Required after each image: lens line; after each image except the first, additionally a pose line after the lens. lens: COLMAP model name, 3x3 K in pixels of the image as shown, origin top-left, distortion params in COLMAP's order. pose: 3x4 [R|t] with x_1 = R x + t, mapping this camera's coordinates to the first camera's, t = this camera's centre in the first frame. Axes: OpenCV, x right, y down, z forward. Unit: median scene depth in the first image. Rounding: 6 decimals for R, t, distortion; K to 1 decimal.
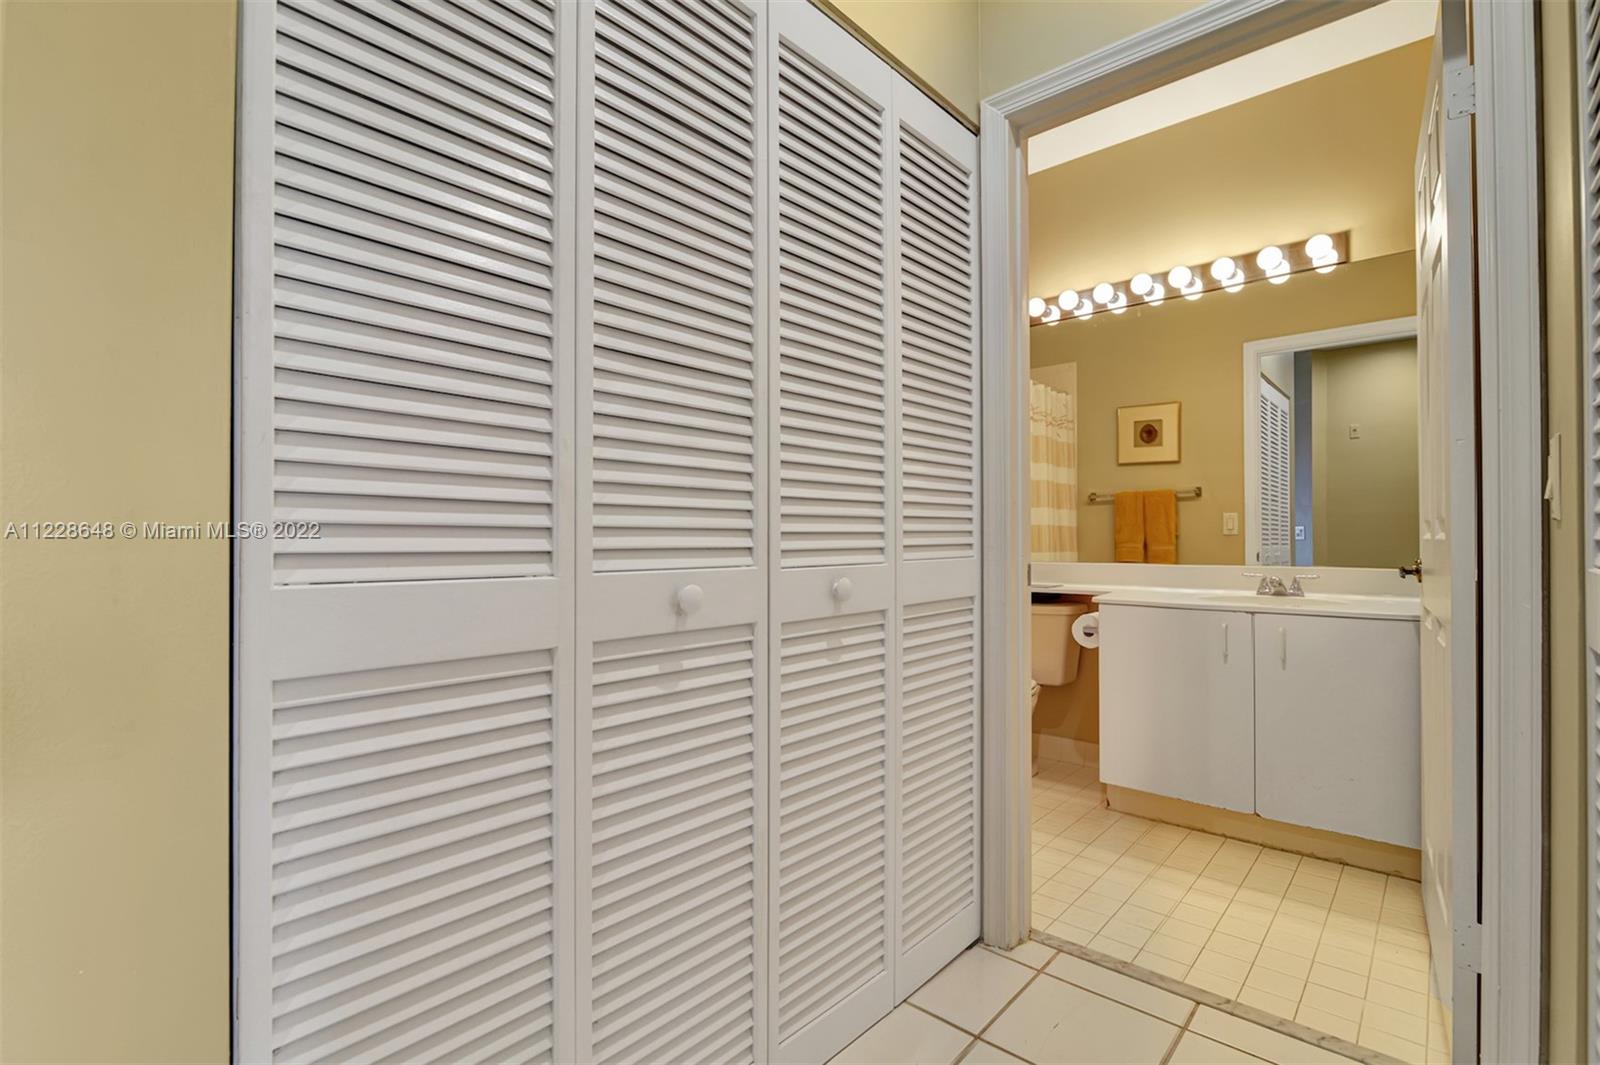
lens RADIAL K [[730.3, 0, 796.5], [0, 730.3, 542.7], [0, 0, 1]] dist [-0.016895, 0.000155]
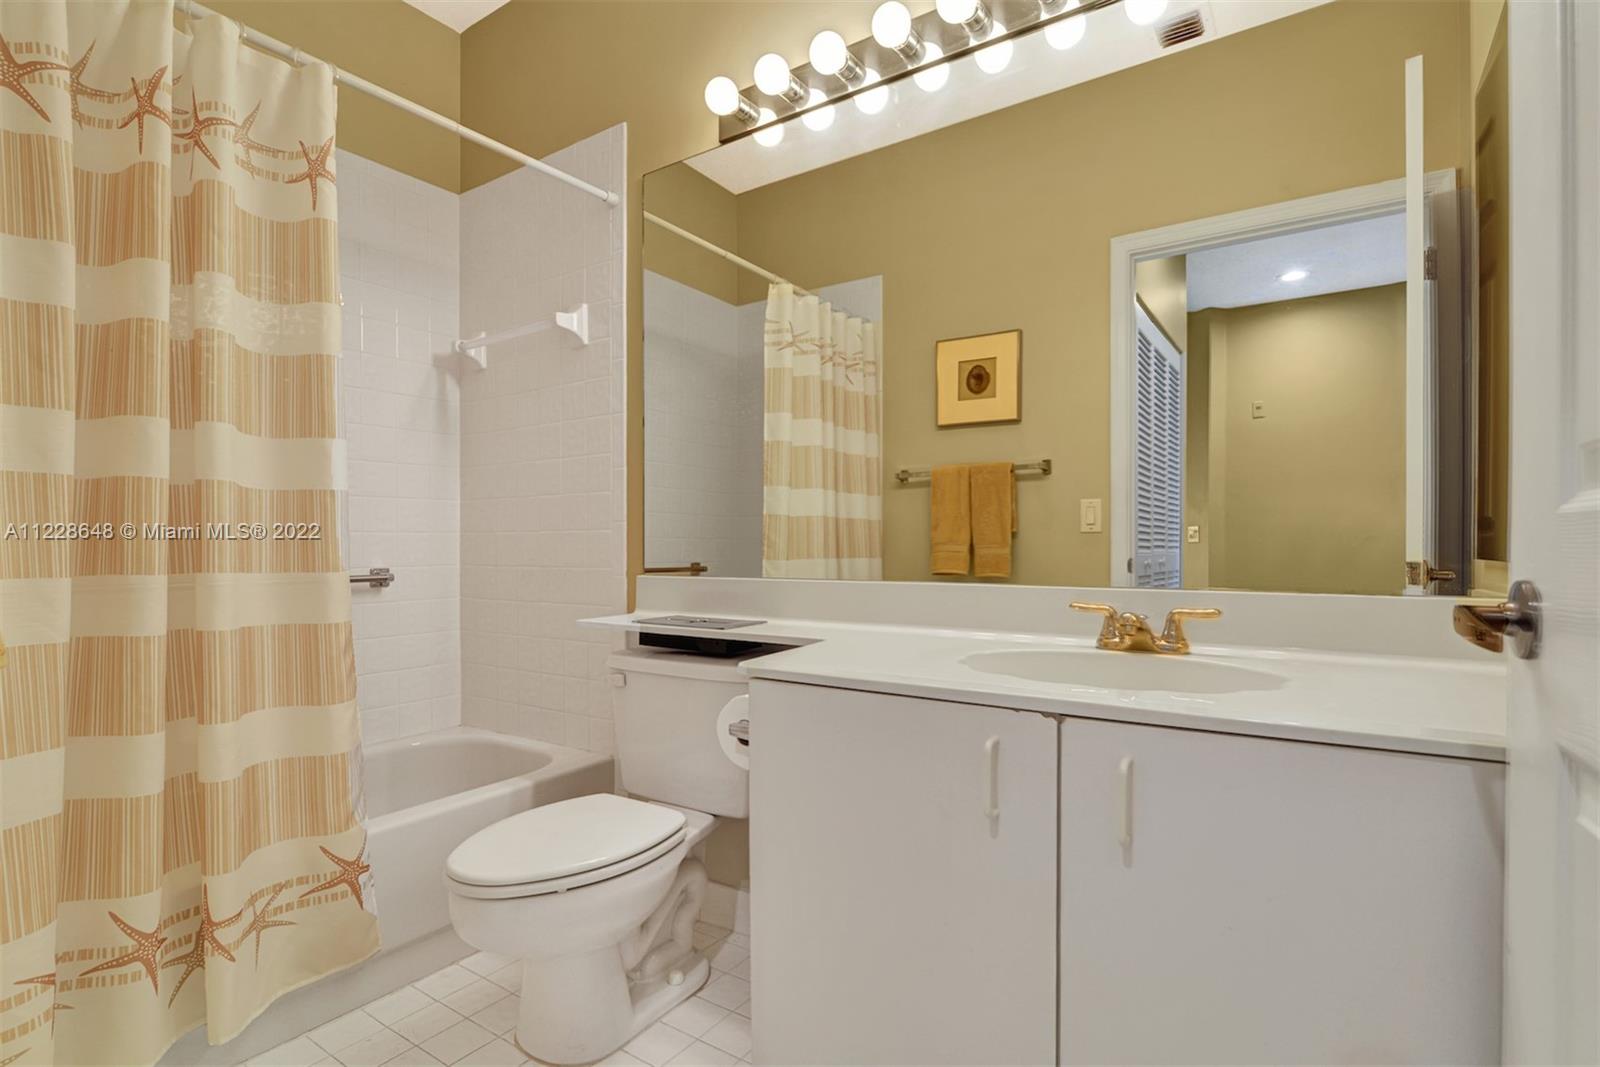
lens RADIAL K [[757.1, 0, 803.2], [0, 757.1, 555.3], [0, 0, 1]] dist [-0.015056, 0.000429]
pose [[0.992128, -0.000467, 0.125228, 0.238140], [-0.000709, 0.999956, 0.009345, 0.003661], [-0.125227, -0.009360, 0.992084, 0.332657]]
